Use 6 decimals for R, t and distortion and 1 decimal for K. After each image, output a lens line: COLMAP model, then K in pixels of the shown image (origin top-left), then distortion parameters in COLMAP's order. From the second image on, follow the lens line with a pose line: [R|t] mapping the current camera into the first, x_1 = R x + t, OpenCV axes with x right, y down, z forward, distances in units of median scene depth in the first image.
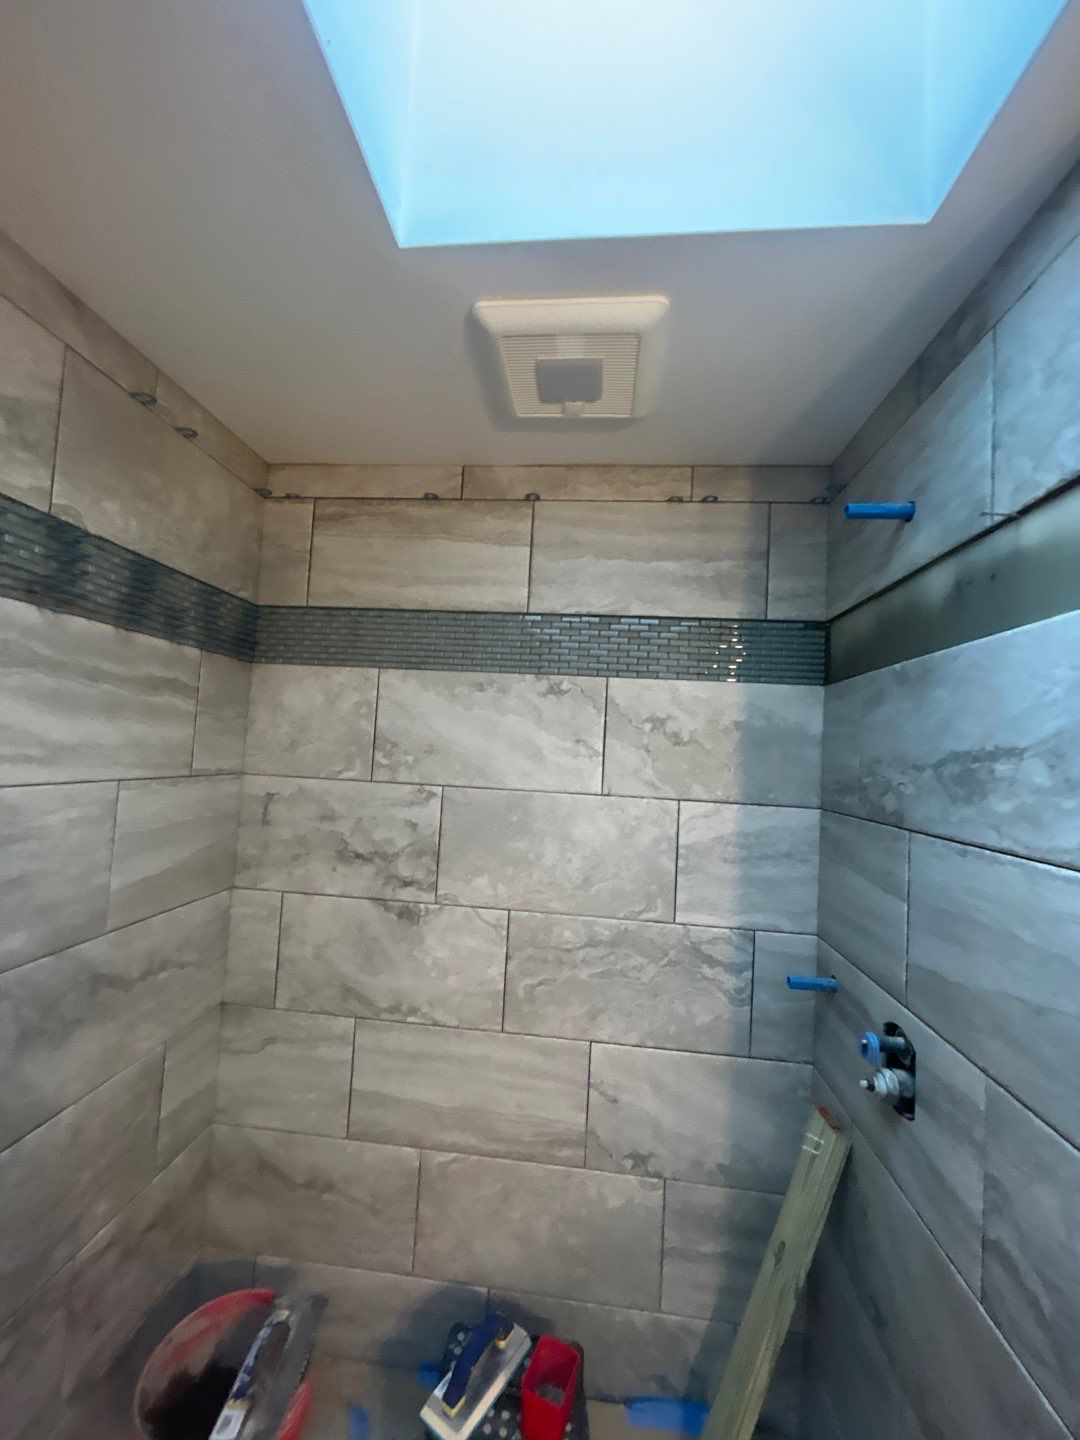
lens RADIAL K [[583.3, 0, 539.7], [0, 583.3, 719.5], [0, 0, 1]] dist [-0.001324, 0.000966]
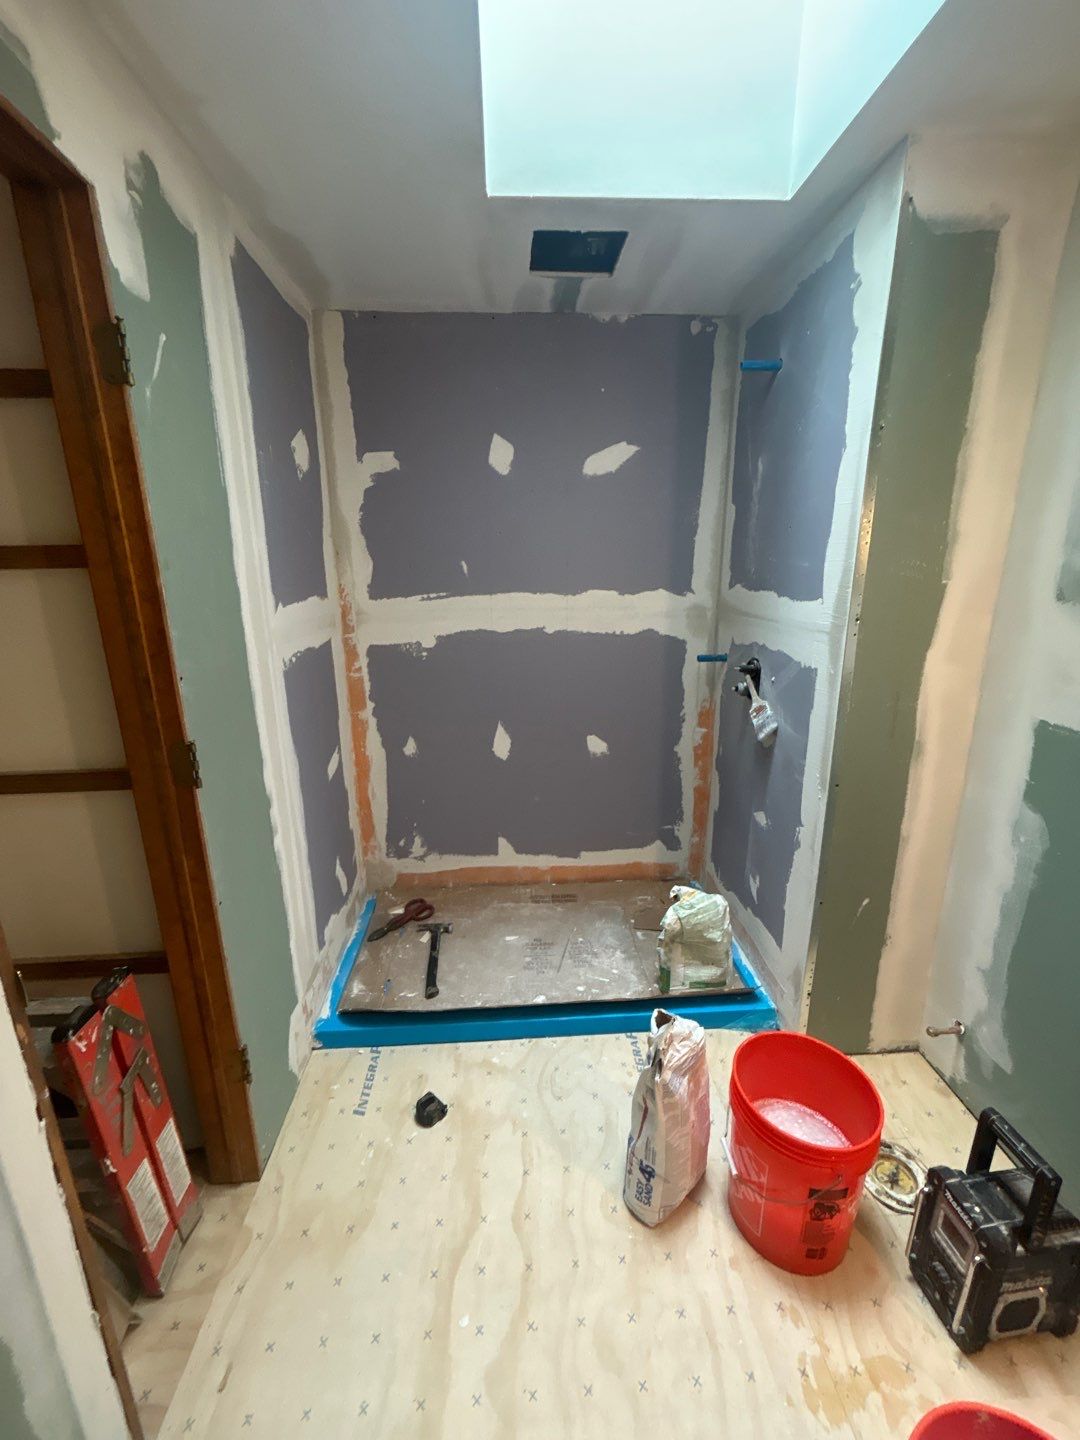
lens RADIAL K [[583.3, 0, 541.2], [0, 583.3, 716.0], [0, 0, 1]] dist [-0.001324, 0.000966]
pose [[0.985436, -0.100357, 0.137277, -0.271703], [0.053538, 0.949330, 0.309686, 0.035067], [-0.161401, -0.297826, 0.940877, -0.574848]]
